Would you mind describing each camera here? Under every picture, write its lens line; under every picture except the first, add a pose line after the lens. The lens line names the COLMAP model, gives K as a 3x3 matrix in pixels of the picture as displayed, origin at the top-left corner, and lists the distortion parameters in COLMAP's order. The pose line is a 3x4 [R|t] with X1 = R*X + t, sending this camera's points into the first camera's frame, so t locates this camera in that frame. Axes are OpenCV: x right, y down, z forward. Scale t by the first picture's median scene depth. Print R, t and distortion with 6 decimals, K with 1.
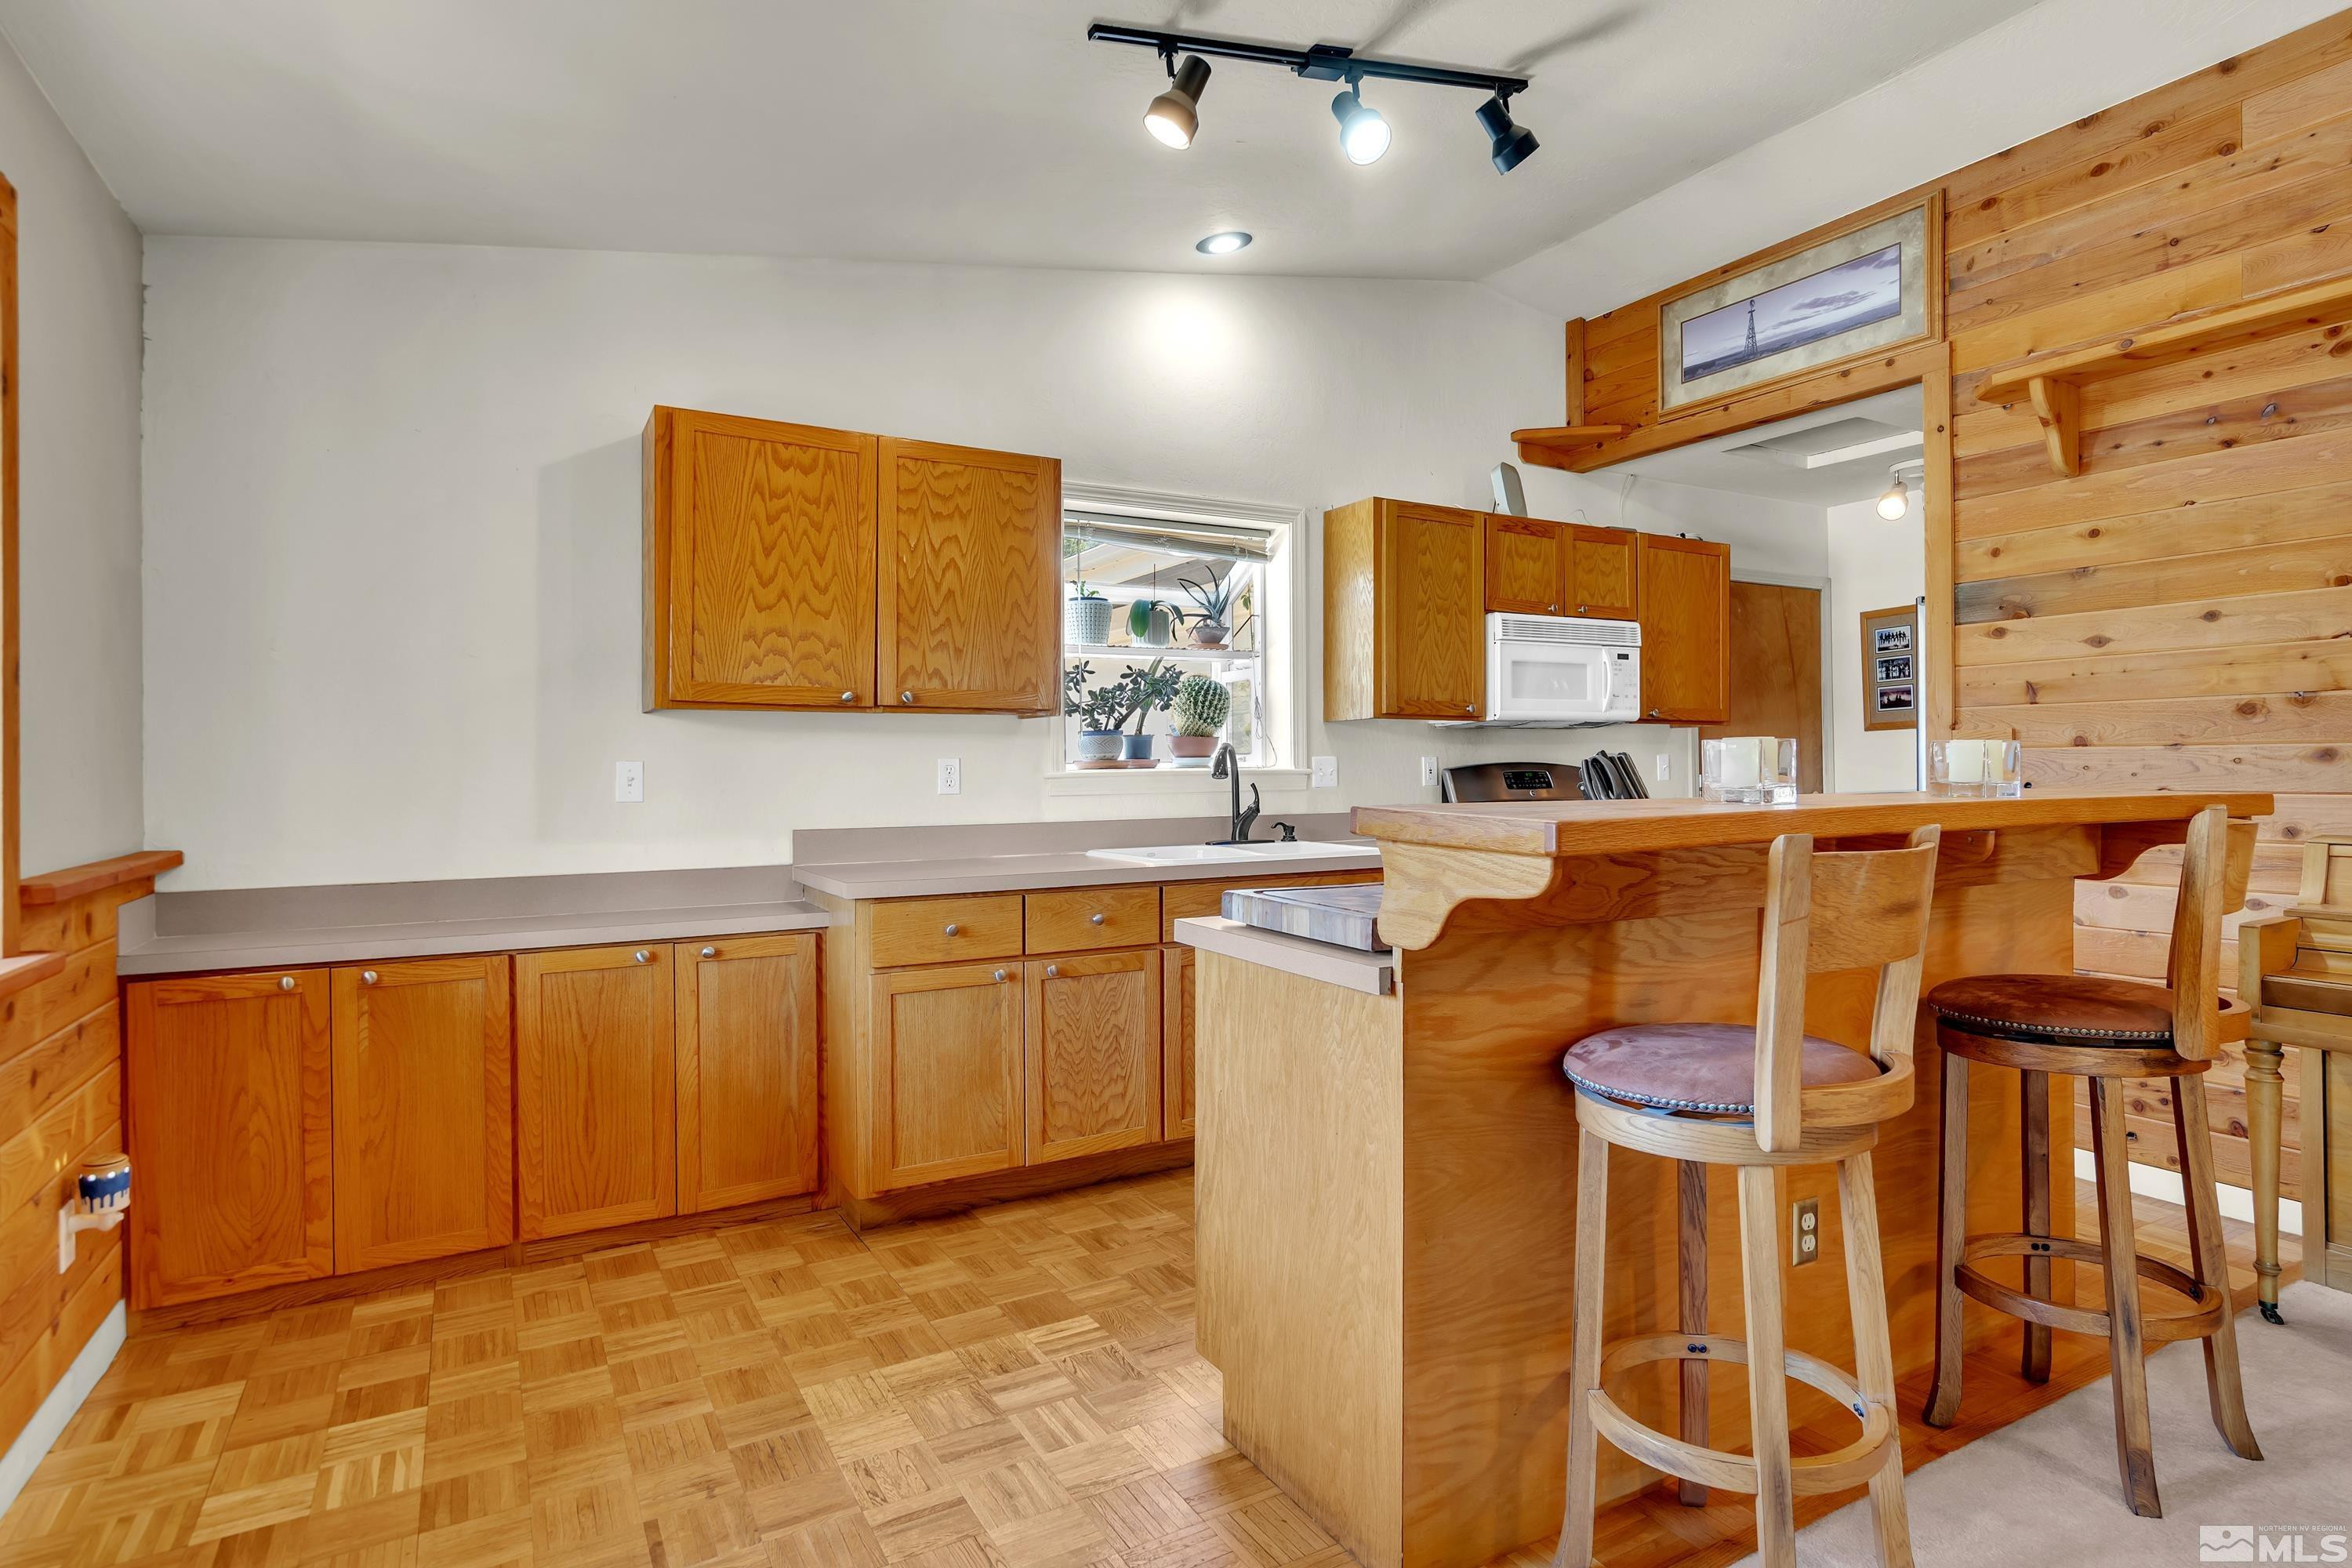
lens RADIAL K [[1220.8, 0, 1177.5], [0, 1220.8, 766.3], [0, 0, 1]] dist [0.007182, -0.000362]
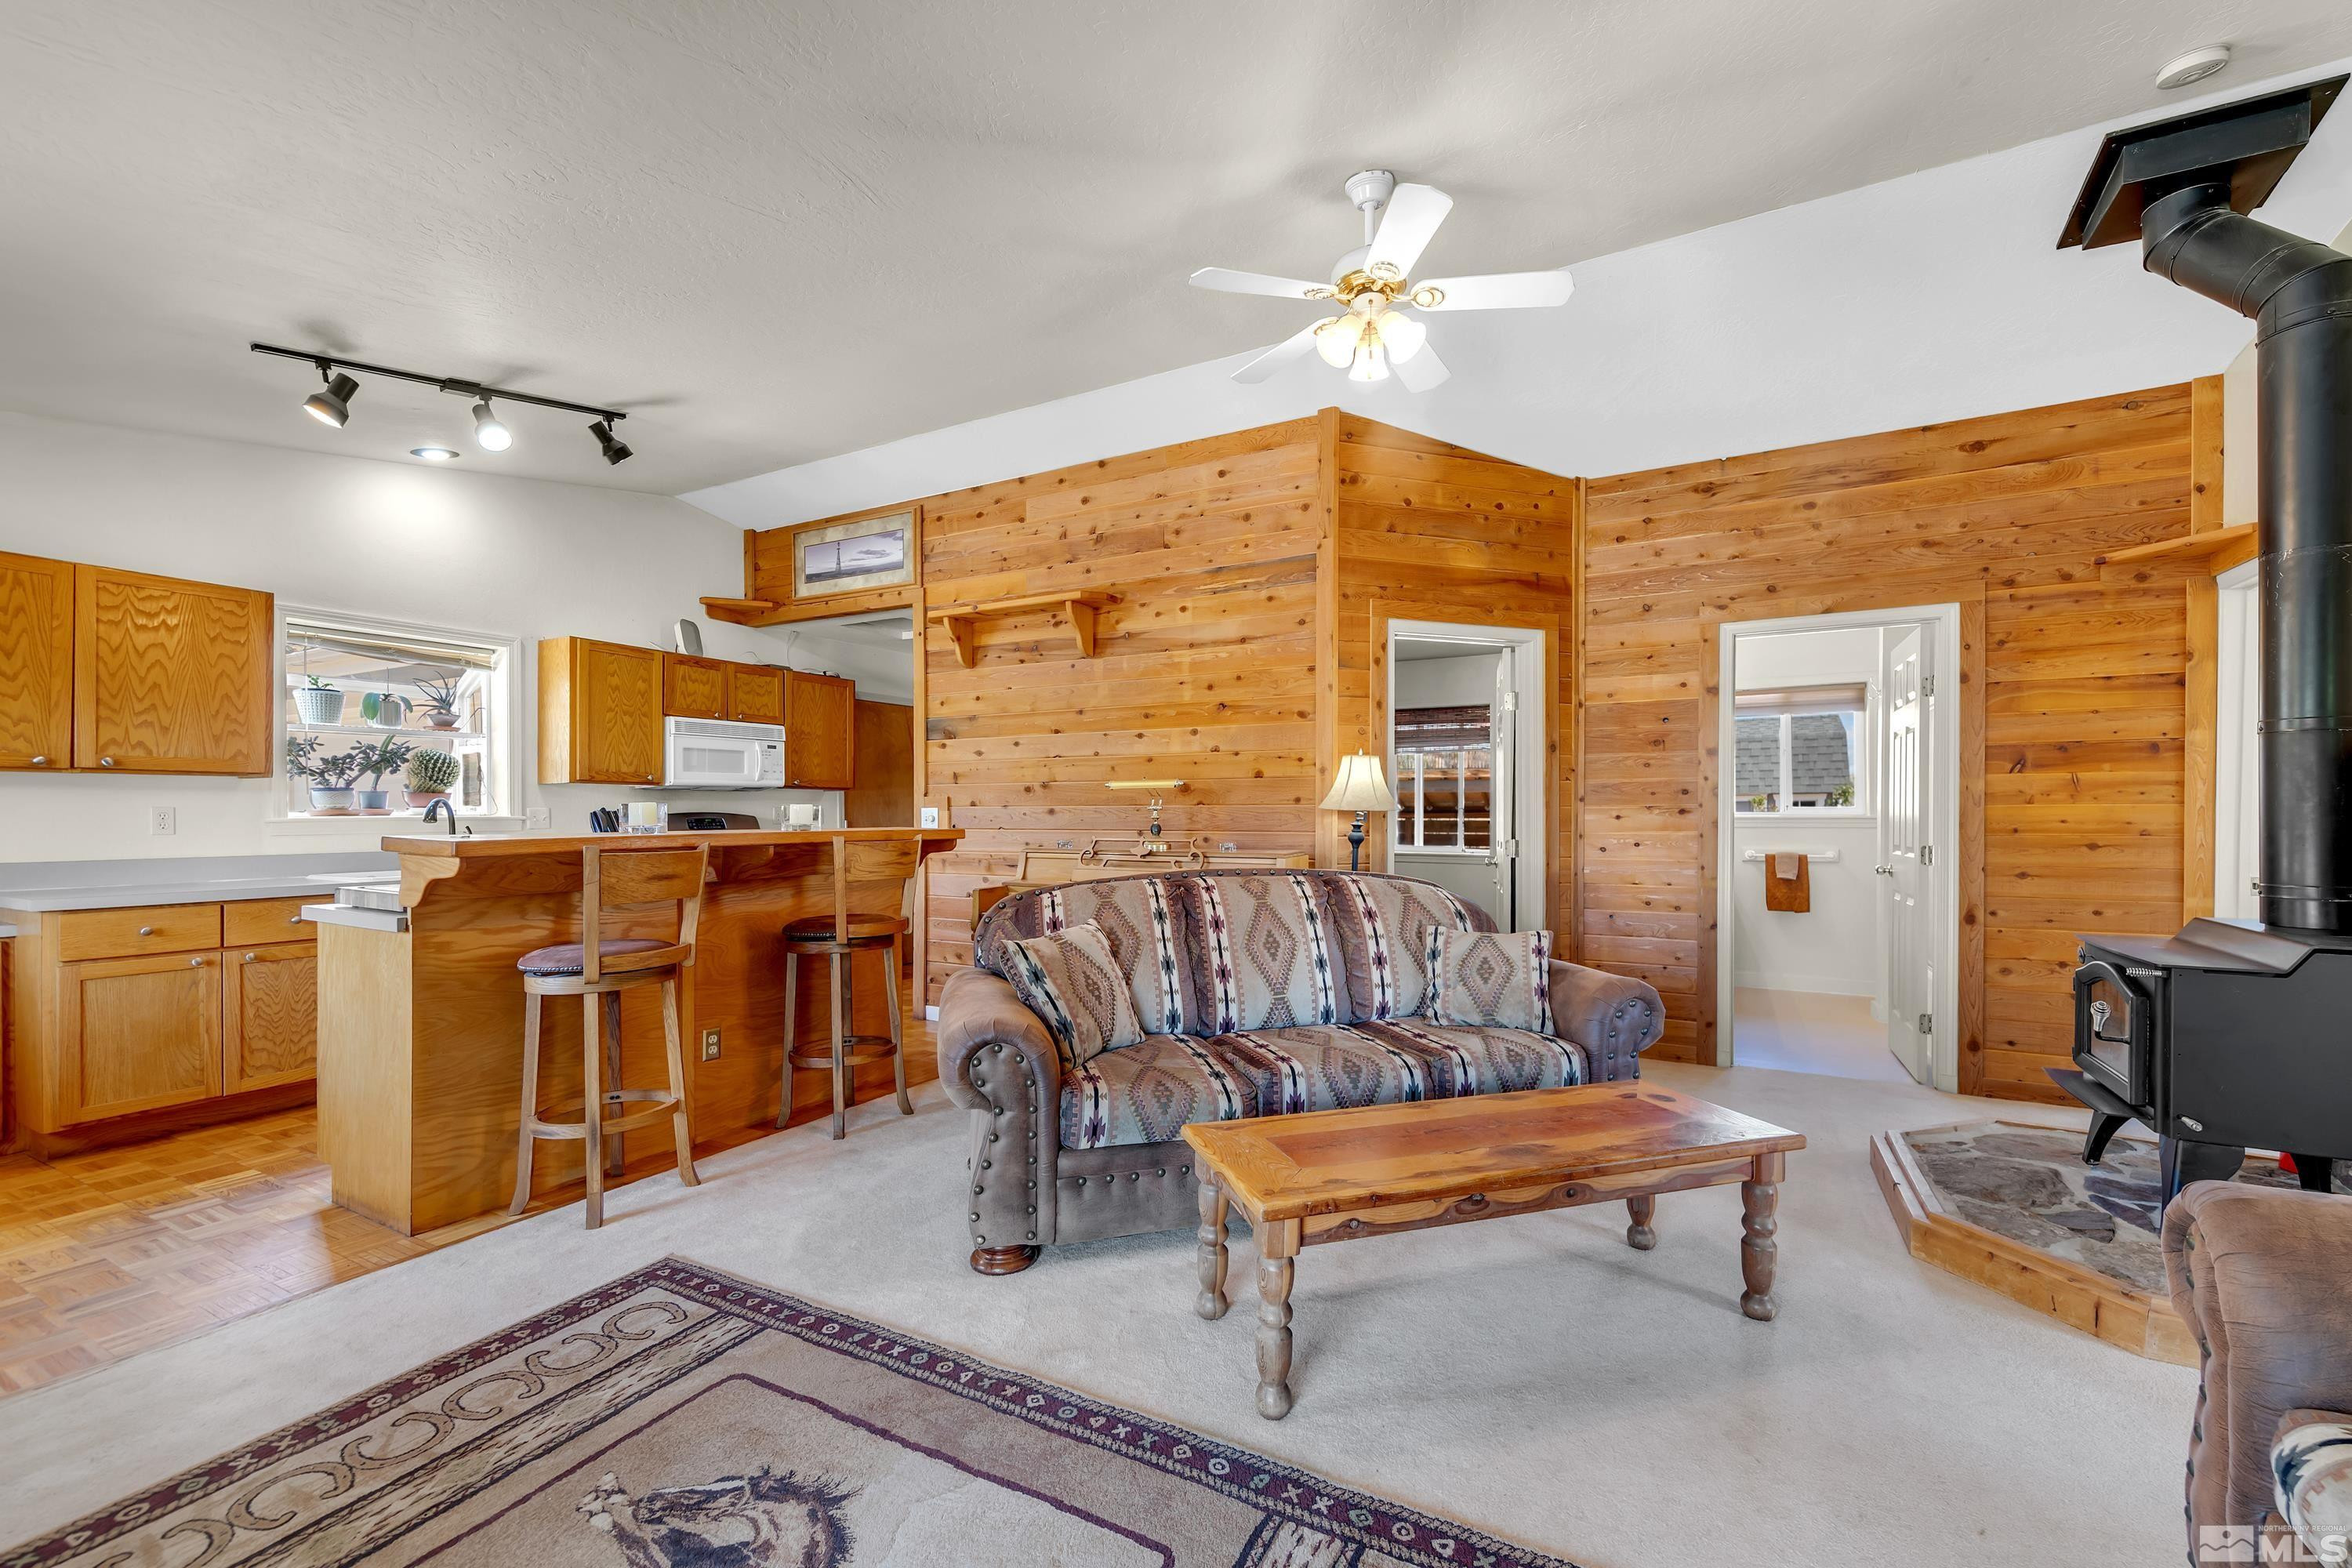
lens RADIAL K [[973.8, 0, 1190.7], [0, 973.8, 816.5], [0, 0, 1]] dist [0.003724, 0.000160]
pose [[0.850647, 0.003368, 0.525726, 0.220482], [-0.004665, 0.999988, 0.001140, -0.003536], [-0.525716, -0.003422, 0.850653, -0.524484]]
